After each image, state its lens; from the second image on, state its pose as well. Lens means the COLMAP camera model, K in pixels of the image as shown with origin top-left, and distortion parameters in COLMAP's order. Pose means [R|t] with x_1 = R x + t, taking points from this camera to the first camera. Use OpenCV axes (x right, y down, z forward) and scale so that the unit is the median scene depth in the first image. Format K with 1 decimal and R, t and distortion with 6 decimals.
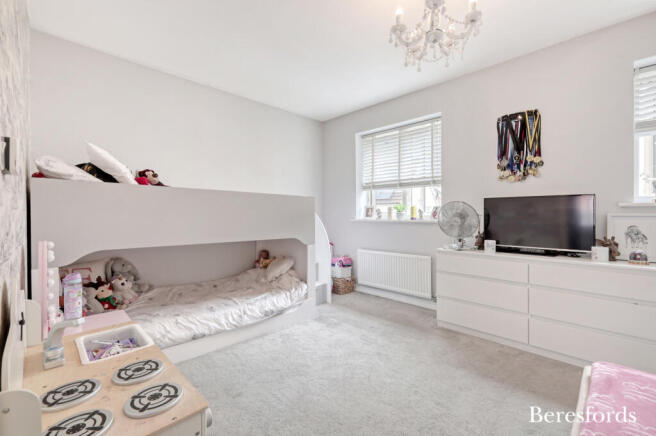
lens RADIAL K [[289.1, 0, 327.4], [0, 289.1, 216.1], [0, 0, 1]] dist [0.001399, 0.000282]
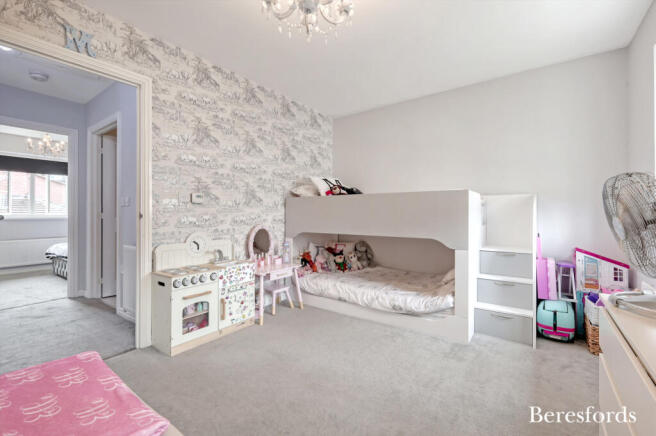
lens RADIAL K [[273.7, 0, 318.6], [0, 273.7, 215.5], [0, 0, 1]] dist [0.000027, 0.000001]
pose [[0.158776, -0.000299, -0.987315, 0.739339], [-0.002026, 0.999998, -0.000629, 0.005522], [0.987313, 0.002100, 0.158775, 0.579991]]
